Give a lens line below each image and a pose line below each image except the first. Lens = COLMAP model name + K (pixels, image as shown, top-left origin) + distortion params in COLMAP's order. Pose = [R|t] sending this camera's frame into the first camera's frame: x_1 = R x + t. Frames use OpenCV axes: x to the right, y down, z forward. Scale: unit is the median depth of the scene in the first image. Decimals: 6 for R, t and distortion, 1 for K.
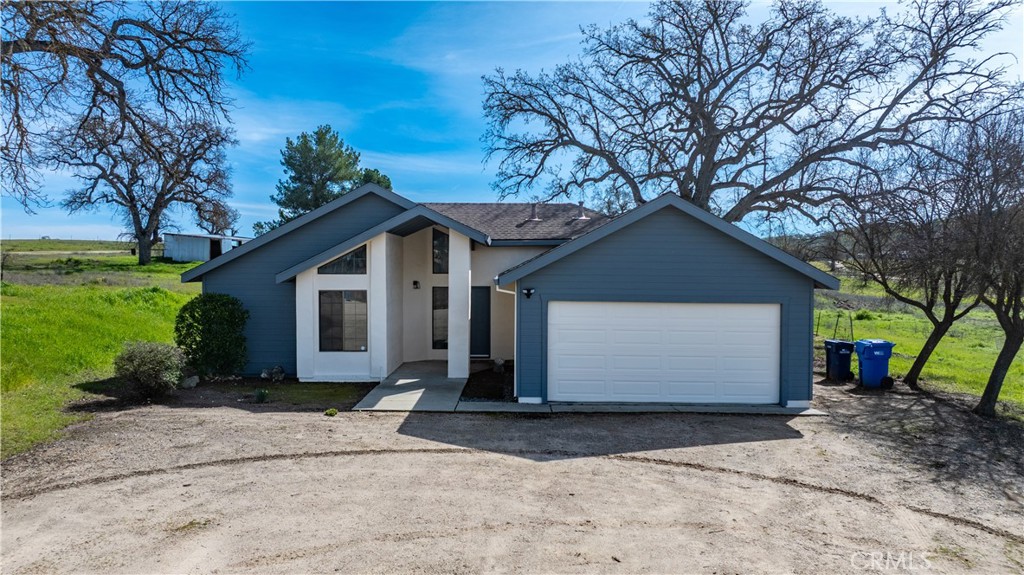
lens RADIAL K [[722.9, 0, 512.0], [0, 722.9, 287.5], [0, 0, 1]] dist [-0.039916, 0.042636]
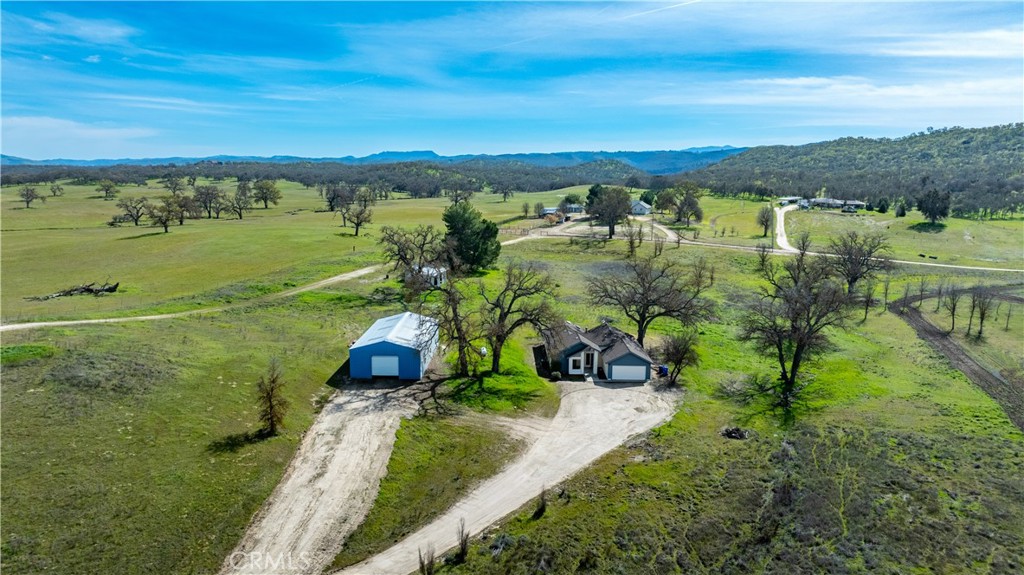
lens RADIAL K [[722.9, 0, 512.0], [0, 722.9, 287.5], [0, 0, 1]] dist [-0.039916, 0.042636]
pose [[0.999903, 0.005705, 0.012686, -0.857167], [-0.007556, 0.988500, 0.151033, -1.503792], [-0.011678, -0.151114, 0.988447, -4.896928]]
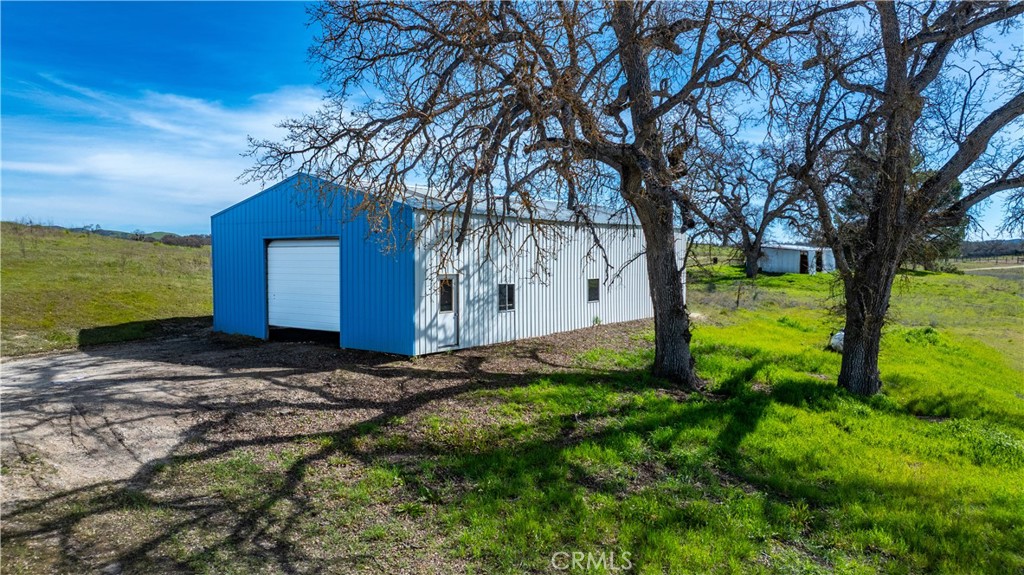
lens RADIAL K [[729.4, 0, 512.0], [0, 729.4, 287.5], [0, 0, 1]] dist [-0.030449, 0.000753]
pose [[0.833141, 0.026903, -0.552405, -0.742474], [-0.014691, 0.999540, 0.026523, -0.148994], [0.552865, -0.013982, 0.833154, -0.513358]]
